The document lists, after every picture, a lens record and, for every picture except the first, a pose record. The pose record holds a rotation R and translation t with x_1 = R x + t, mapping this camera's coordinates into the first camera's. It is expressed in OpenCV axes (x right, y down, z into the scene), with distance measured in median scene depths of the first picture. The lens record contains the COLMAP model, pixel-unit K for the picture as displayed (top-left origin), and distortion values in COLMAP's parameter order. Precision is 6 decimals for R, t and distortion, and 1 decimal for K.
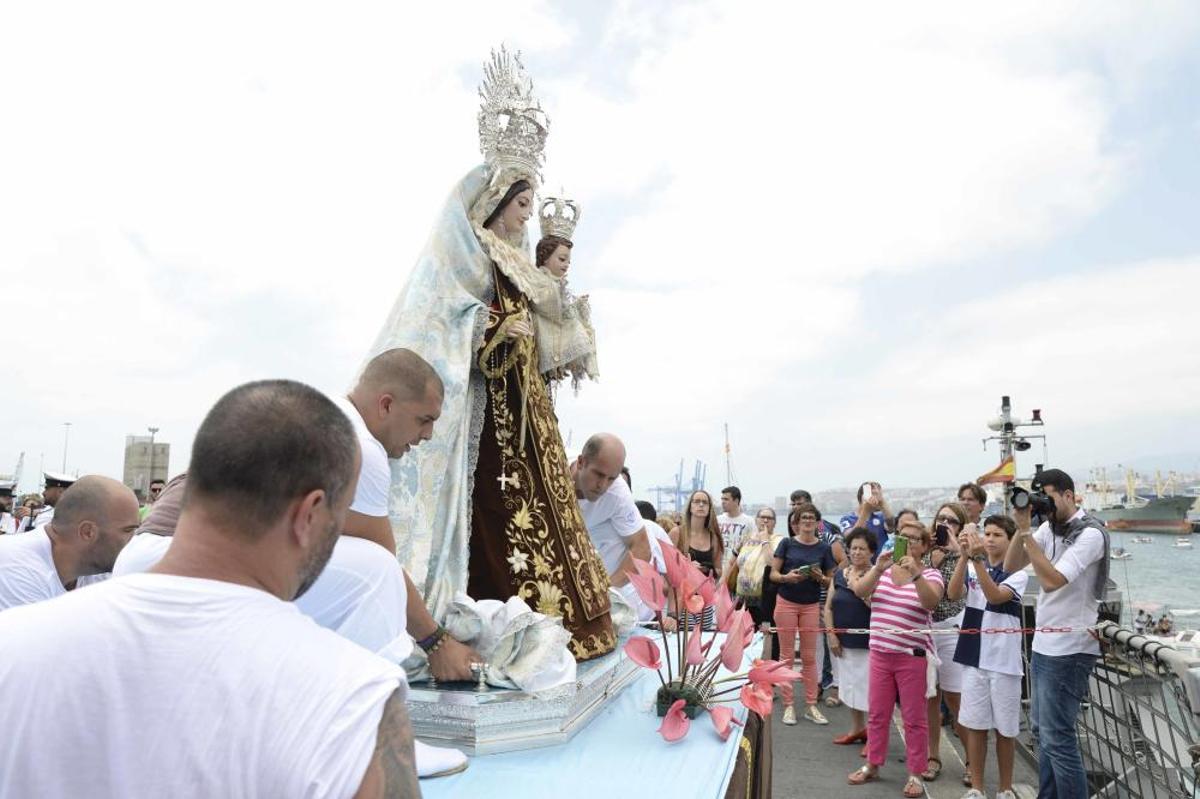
lens RADIAL K [[834.5, 0, 590.2], [0, 834.5, 403.0], [0, 0, 1]] dist [-0.122896, 0.100489]
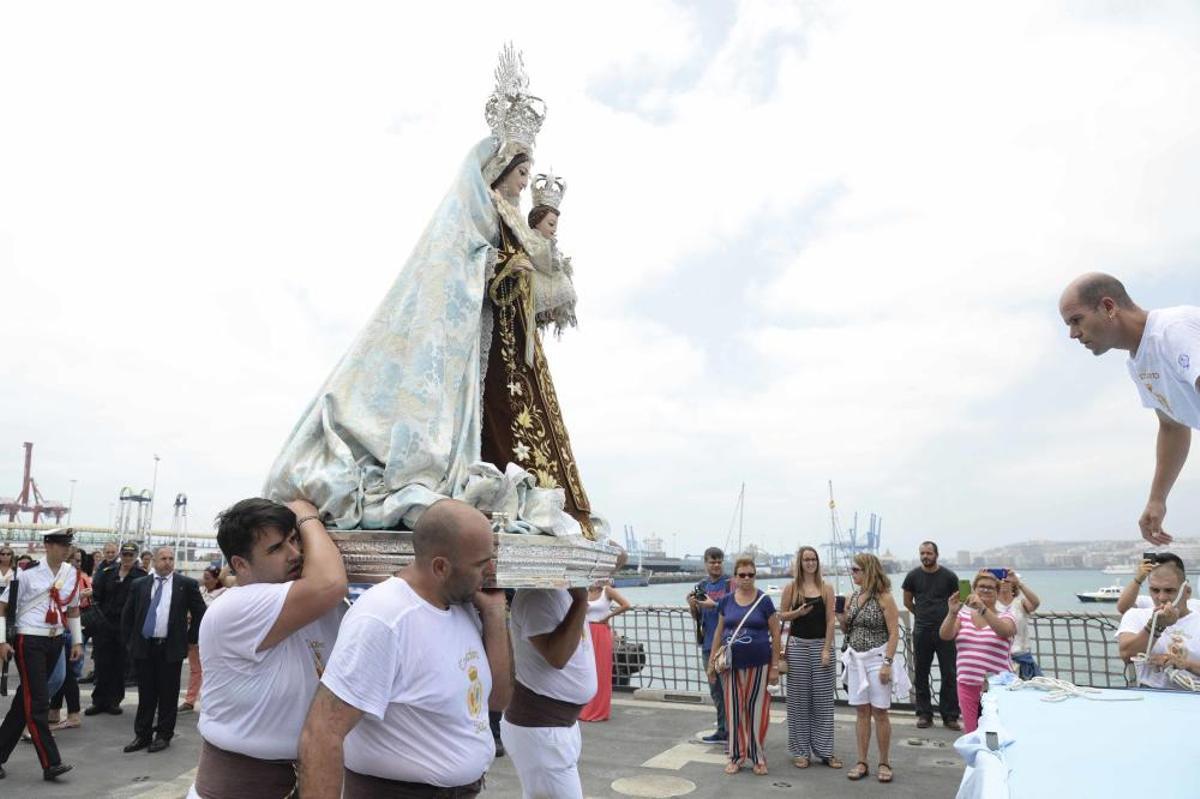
lens RADIAL K [[834.5, 0, 590.2], [0, 834.5, 403.0], [0, 0, 1]] dist [-0.122896, 0.100489]
pose [[0.994421, 0.027256, 0.101906, -0.104034], [-0.018458, 0.996098, -0.086297, 0.204818], [-0.103860, 0.083935, 0.991044, -0.173642]]
